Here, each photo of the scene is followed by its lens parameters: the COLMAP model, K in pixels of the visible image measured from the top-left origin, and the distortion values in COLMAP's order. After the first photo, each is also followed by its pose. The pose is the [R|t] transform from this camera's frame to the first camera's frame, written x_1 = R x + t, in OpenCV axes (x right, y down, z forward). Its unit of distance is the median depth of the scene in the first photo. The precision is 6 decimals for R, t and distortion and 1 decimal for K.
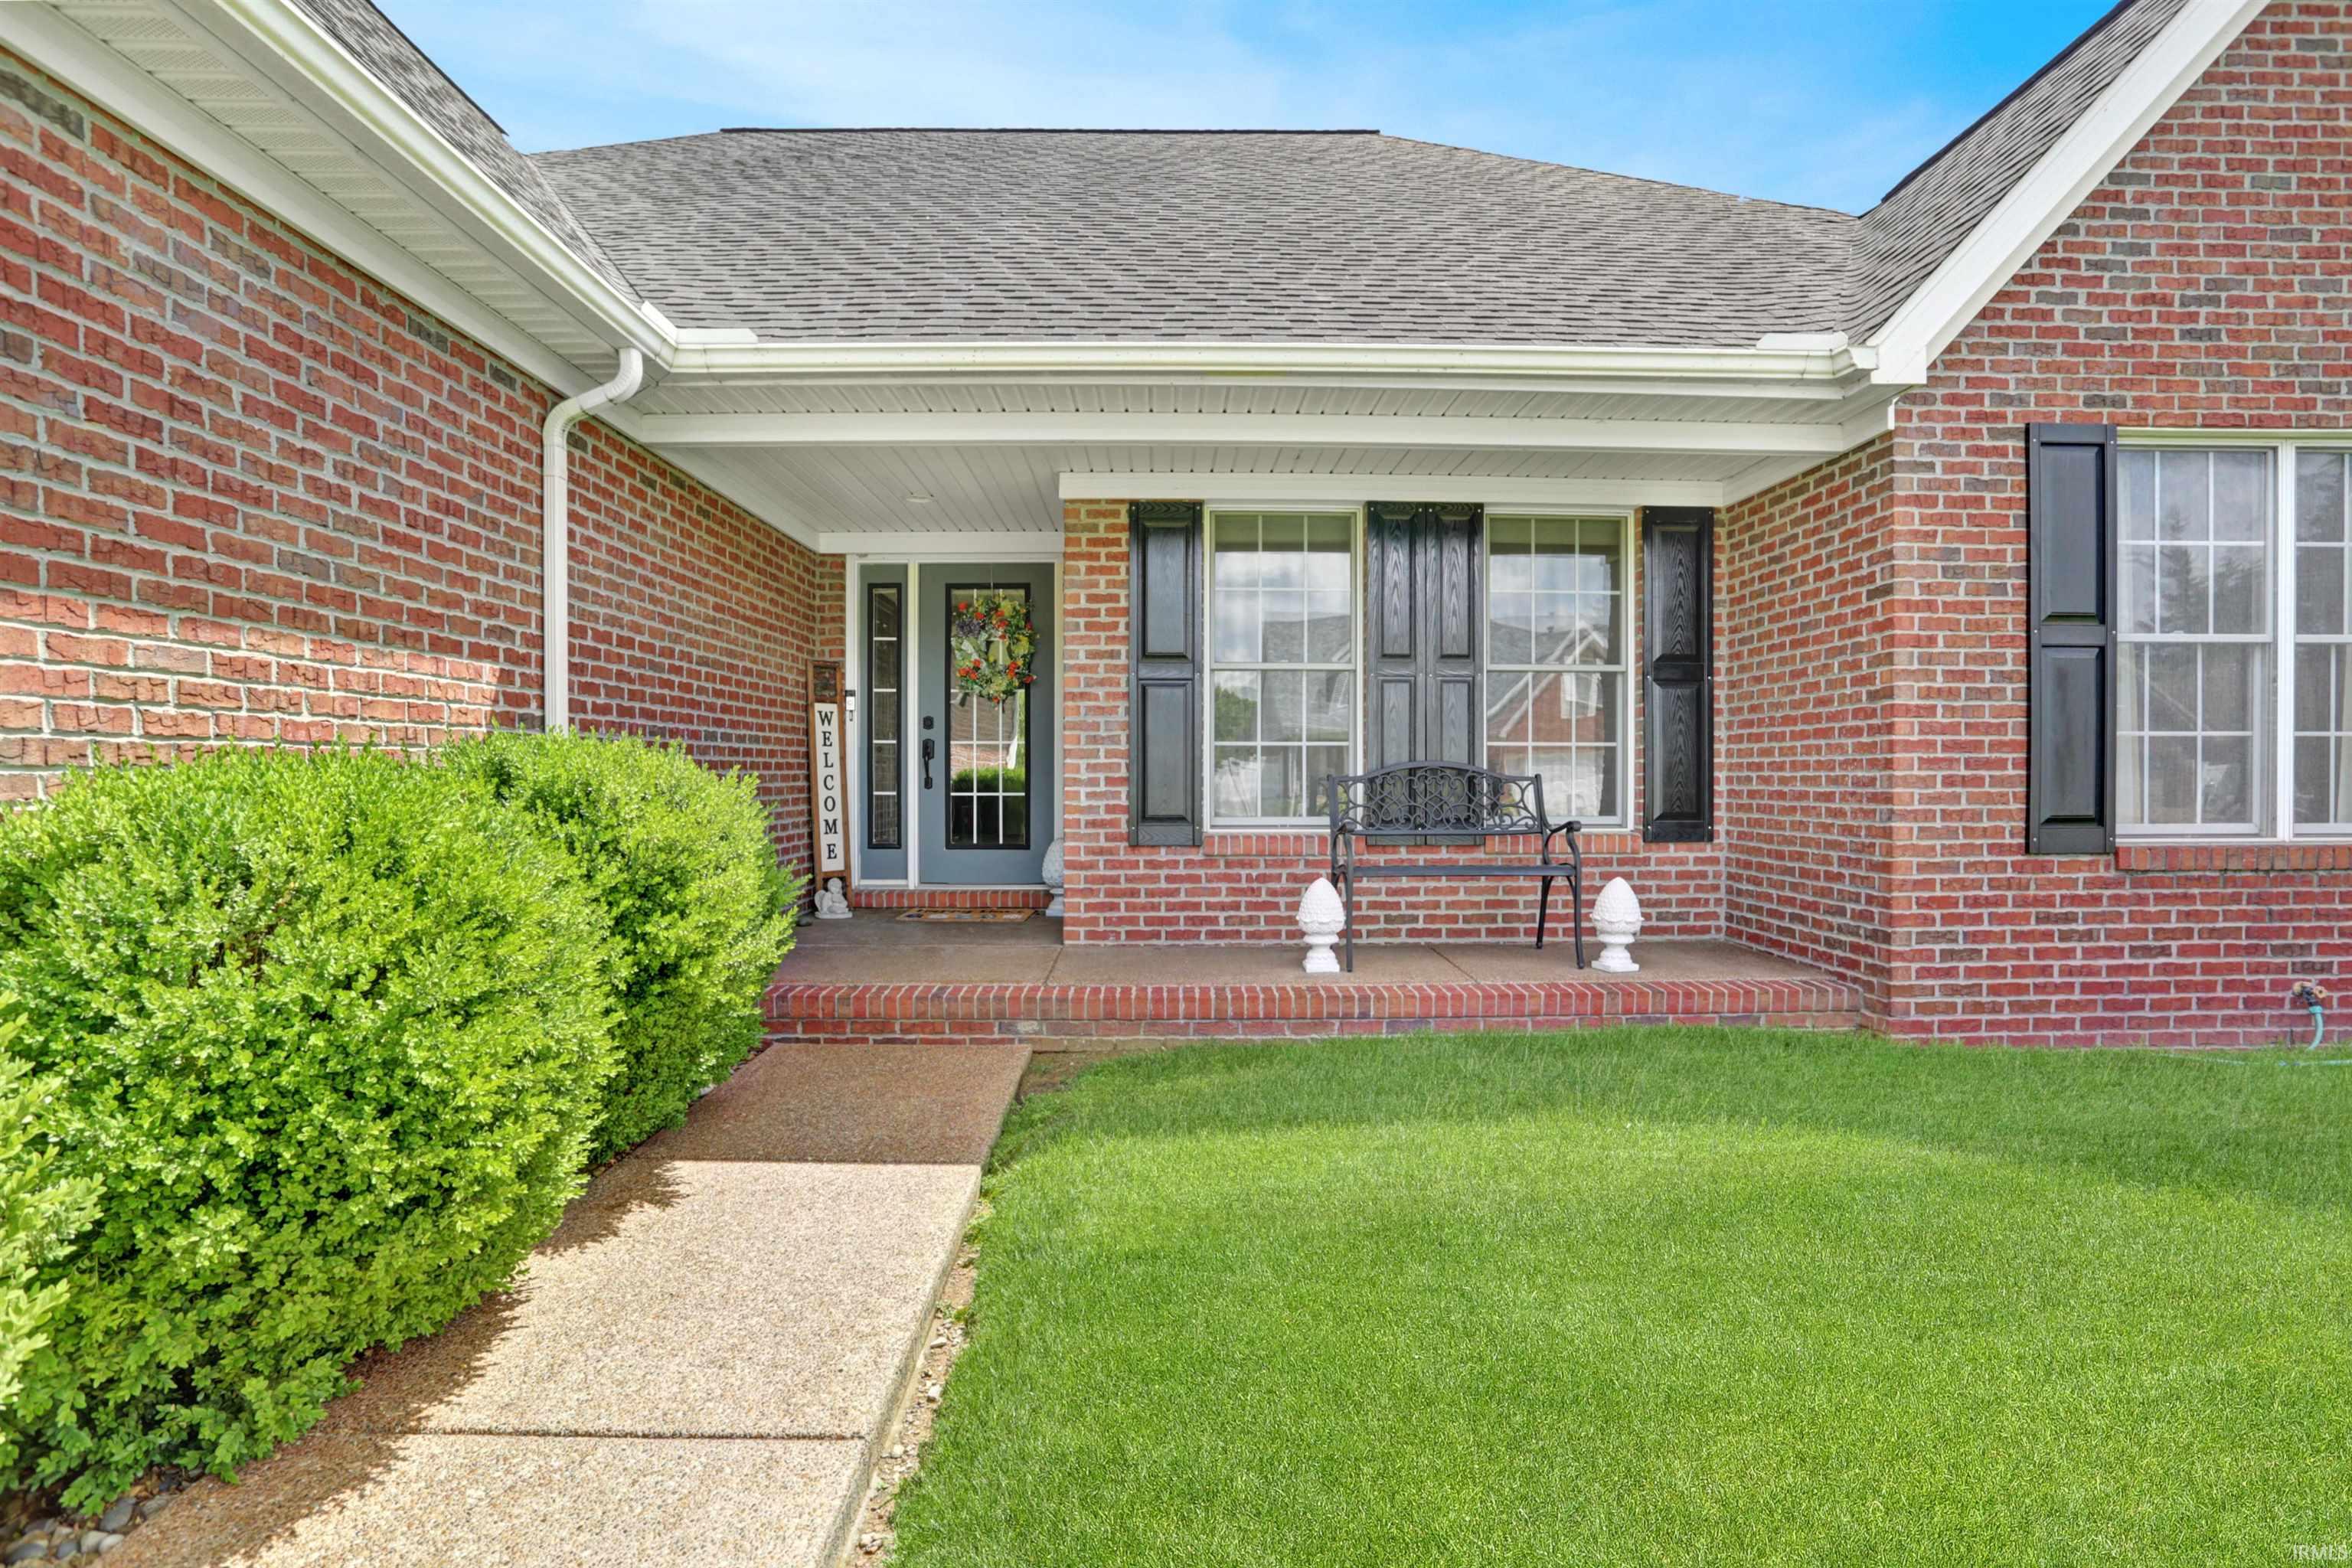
lens RADIAL K [[1198.2, 0, 1168.9], [0, 1198.2, 776.7], [0, 0, 1]] dist [-0.026718, 0.003600]
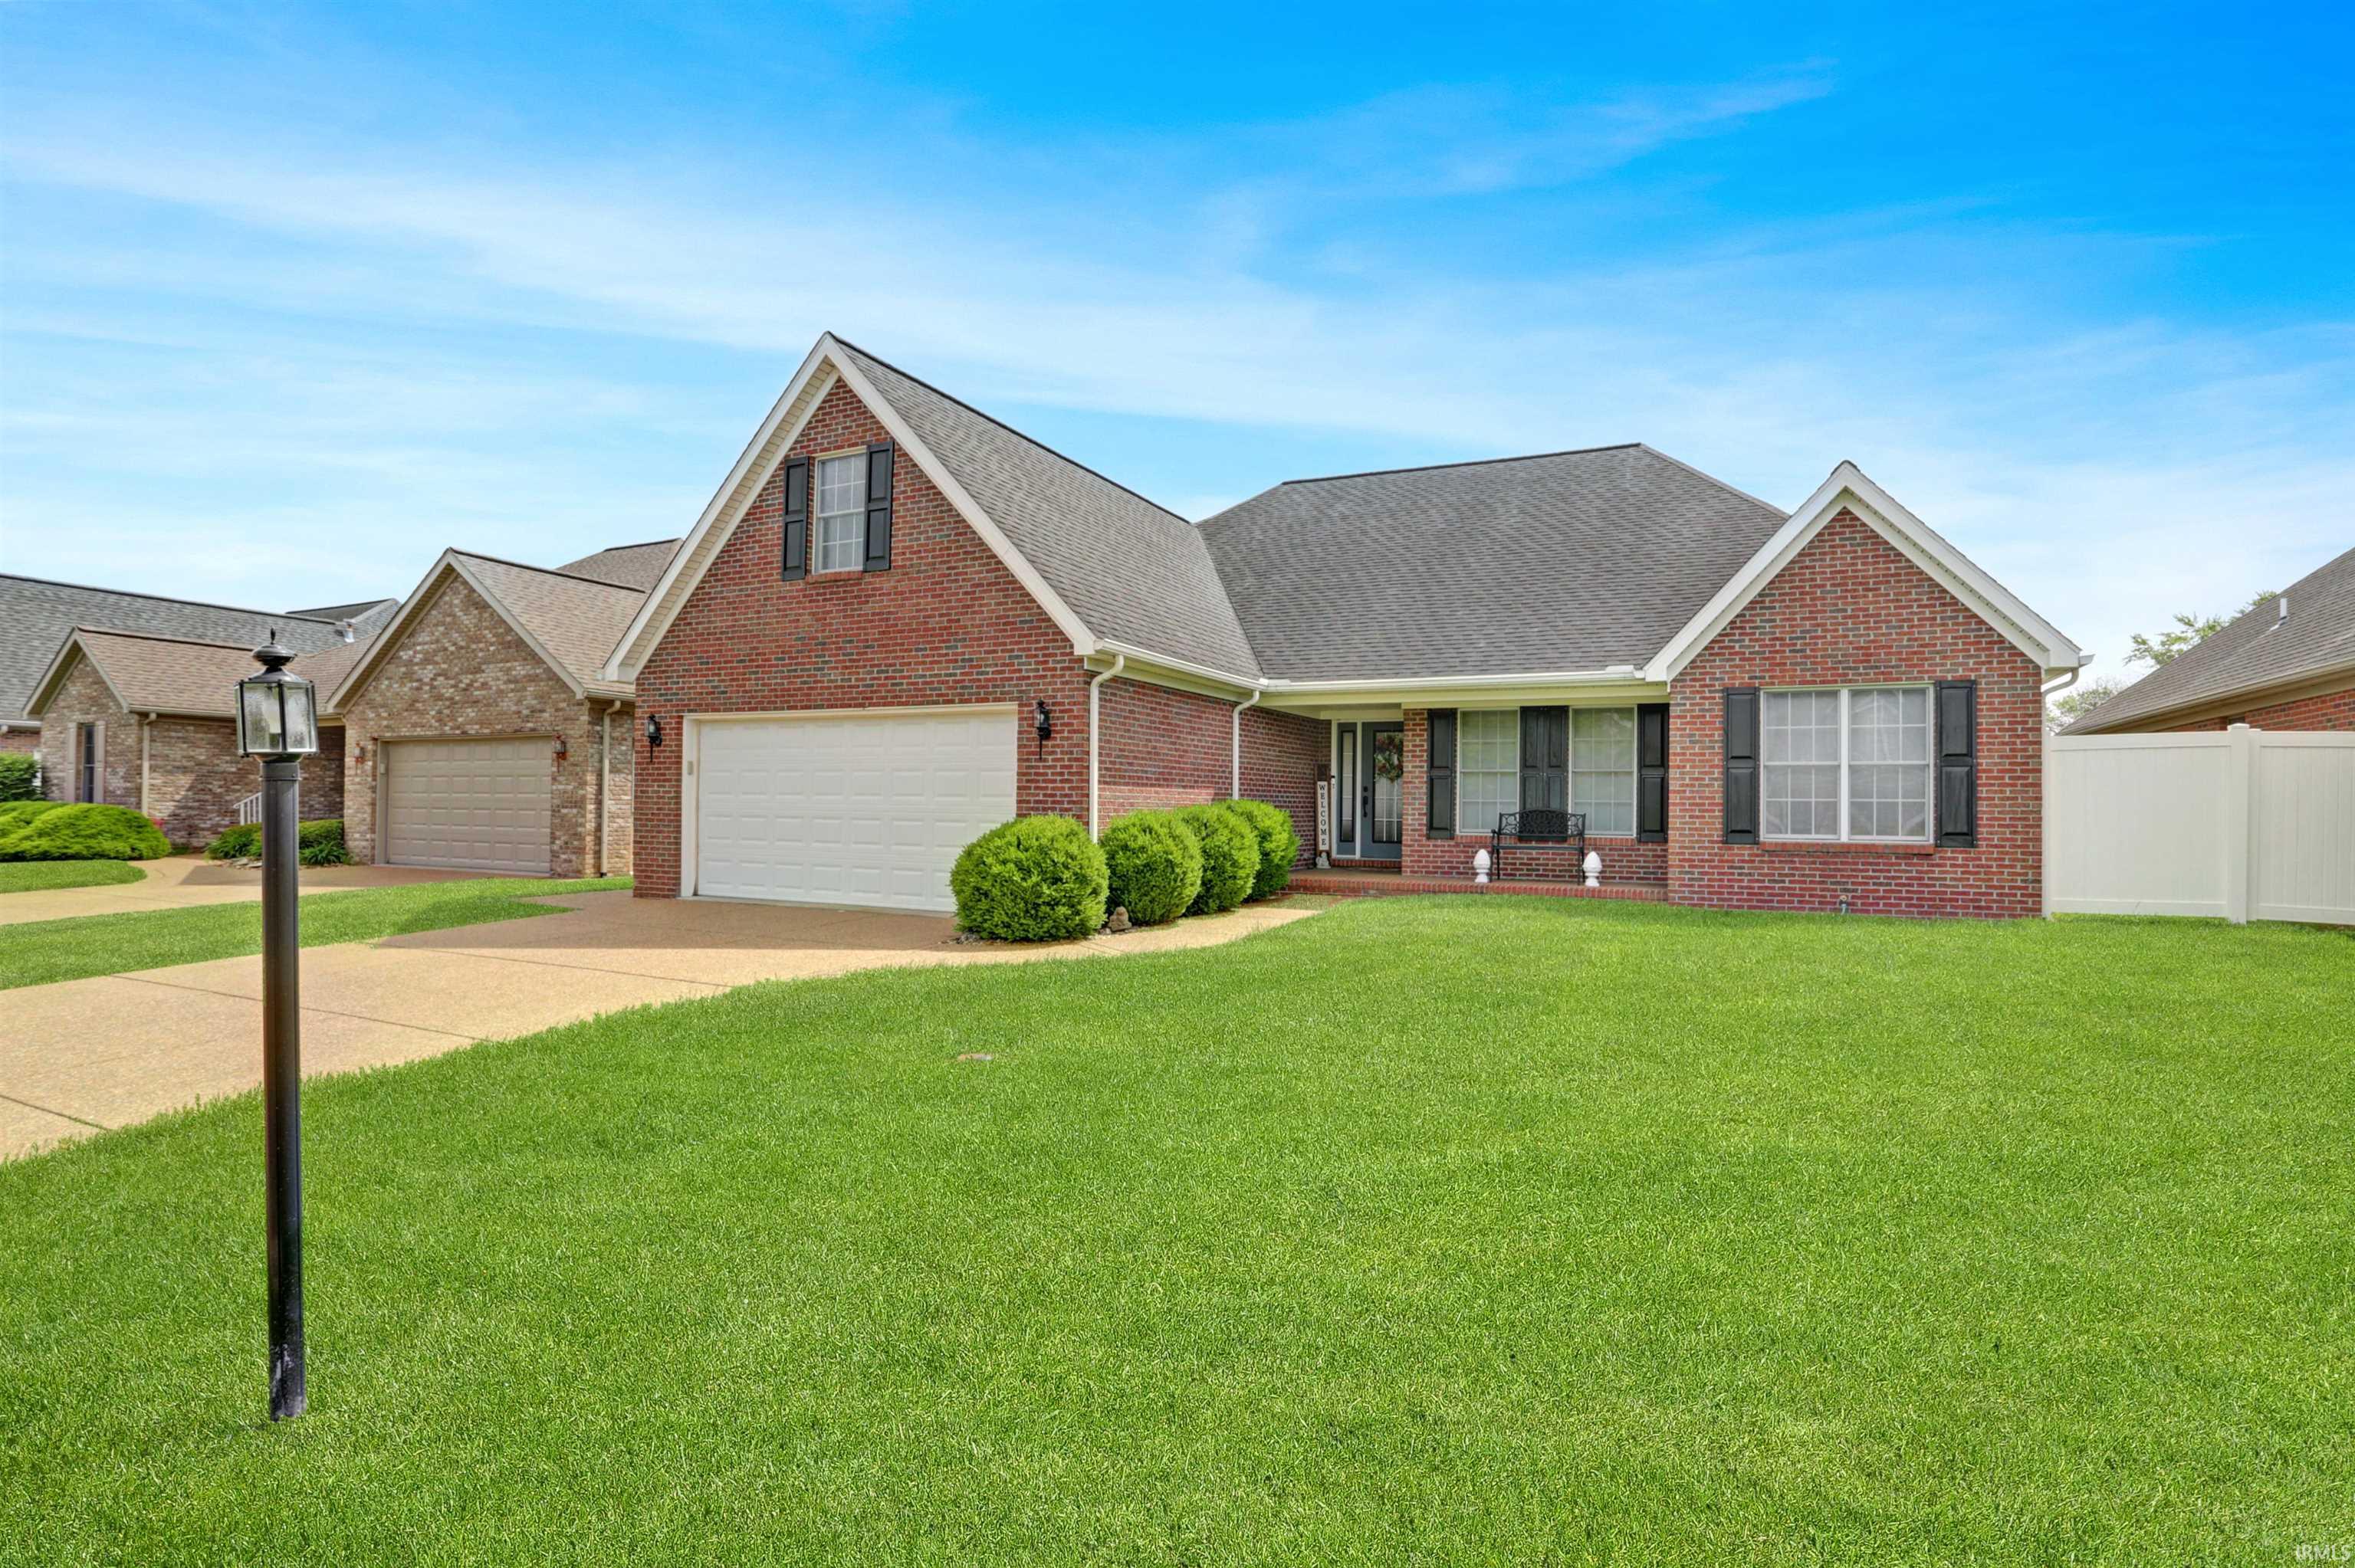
lens RADIAL K [[1199.6, 0, 1196.7], [0, 1199.6, 783.8], [0, 0, 1]] dist [-0.026718, 0.003600]
pose [[0.907157, 0.000190, -0.420792, 0.749814], [-0.010622, 0.999692, -0.022447, 0.001355], [0.420658, 0.024832, 0.906880, -1.951708]]
